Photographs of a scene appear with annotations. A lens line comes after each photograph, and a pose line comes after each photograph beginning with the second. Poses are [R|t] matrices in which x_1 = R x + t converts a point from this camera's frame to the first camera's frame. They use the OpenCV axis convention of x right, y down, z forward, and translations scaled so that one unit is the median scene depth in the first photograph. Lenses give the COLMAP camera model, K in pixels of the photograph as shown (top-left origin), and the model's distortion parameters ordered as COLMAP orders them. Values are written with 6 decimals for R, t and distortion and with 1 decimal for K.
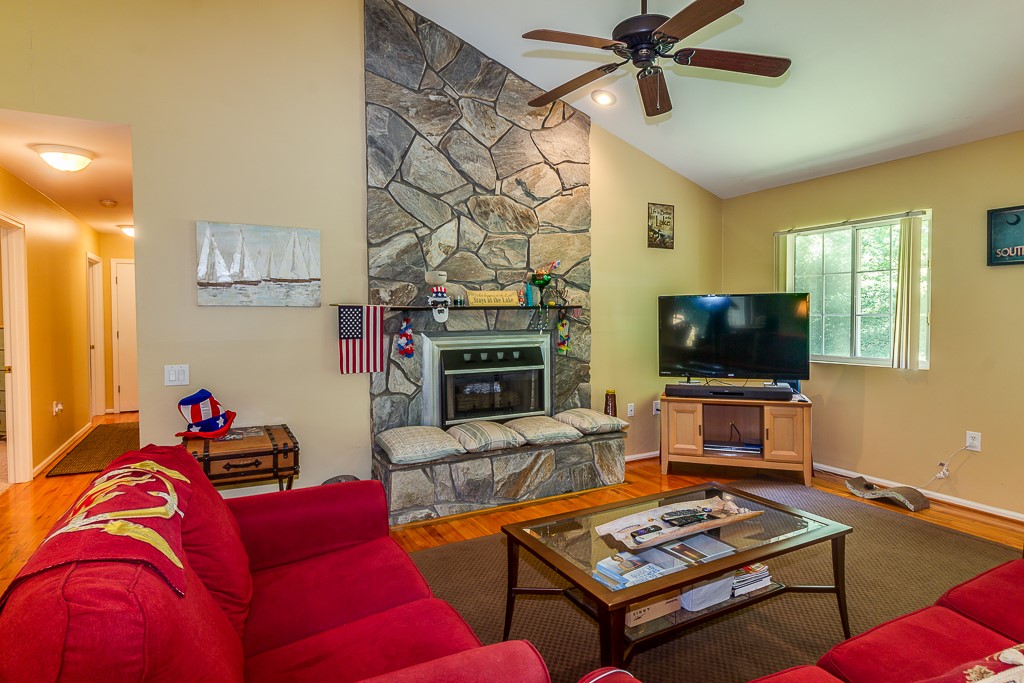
lens RADIAL K [[546.8, 0, 511.4], [0, 546.8, 327.4], [0, 0, 1]] dist [0.001689, 0.001297]
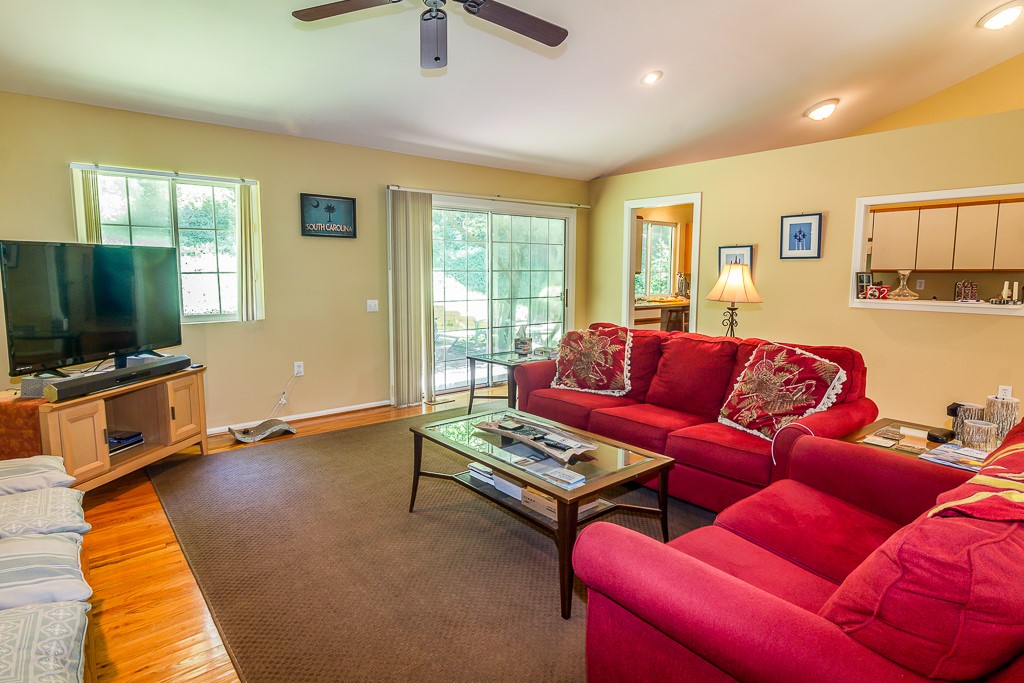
lens RADIAL K [[546.8, 0, 511.4], [0, 546.8, 327.4], [0, 0, 1]] dist [0.001689, 0.001297]
pose [[-0.202483, -0.095883, 0.974581, -0.493027], [0.023234, 0.994445, 0.102665, -0.013885], [-0.979010, 0.043431, -0.199130, 0.697495]]
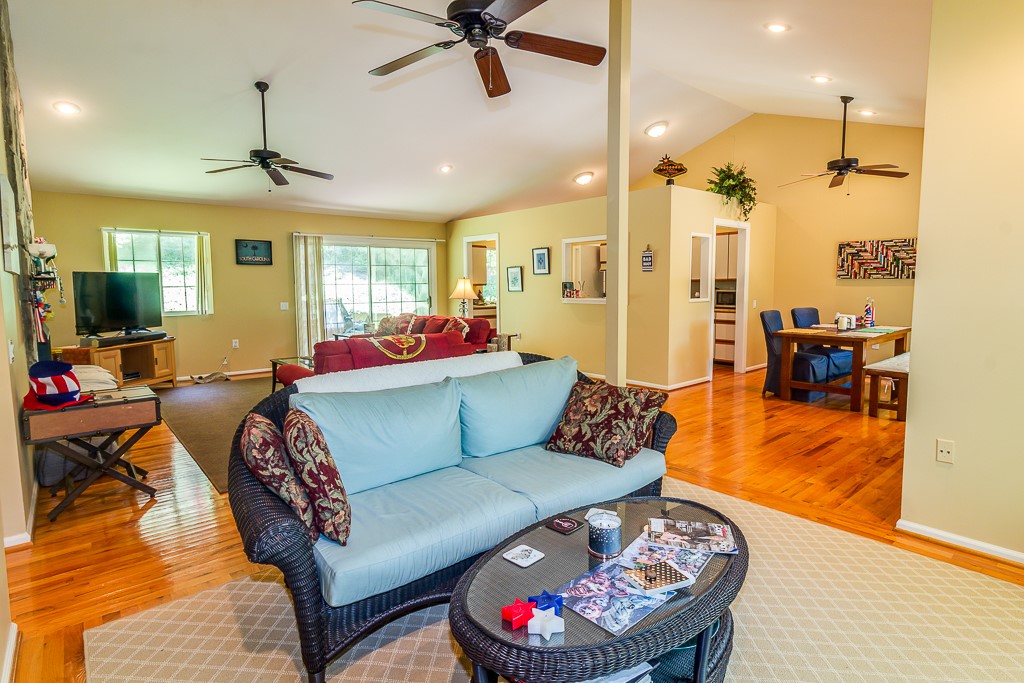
lens RADIAL K [[523.1, 0, 512.3], [0, 523.1, 328.2], [0, 0, 1]] dist [-0.002002, -0.000449]
pose [[-0.224358, -0.071681, 0.971867, -1.323961], [0.034553, 0.996079, 0.081444, 0.011741], [-0.973894, 0.051854, -0.221002, 0.349896]]
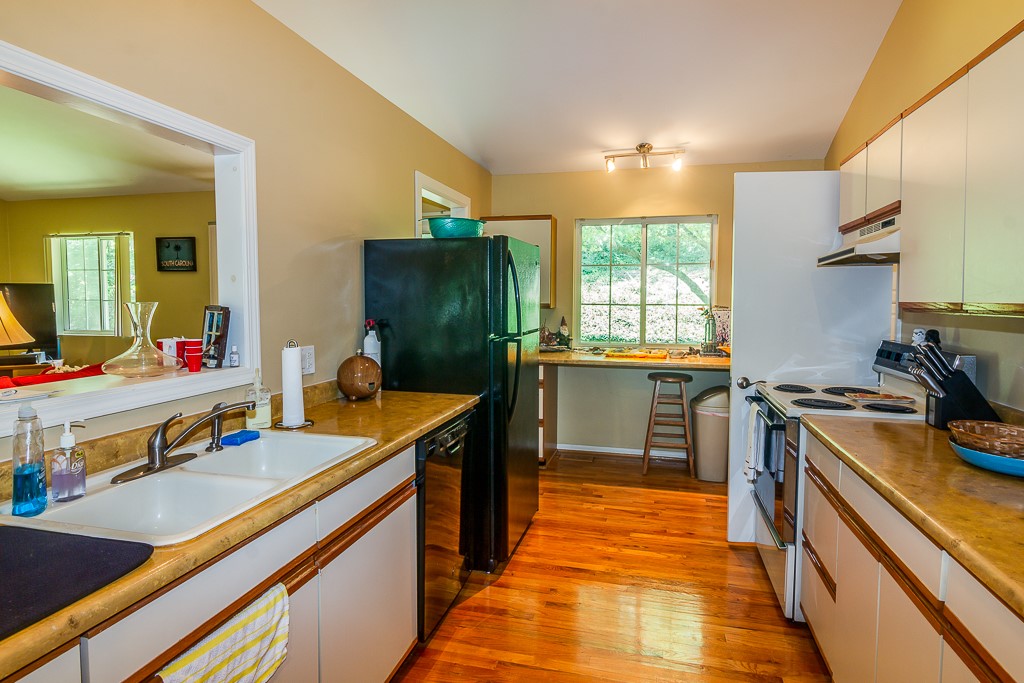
lens RADIAL K [[546.8, 0, 511.4], [0, 546.8, 327.4], [0, 0, 1]] dist [0.001689, 0.001297]
pose [[0.678088, -0.026452, 0.734504, 0.336929], [0.009007, 0.999576, 0.027684, 0.018732], [-0.734925, -0.012157, 0.678039, -0.814731]]
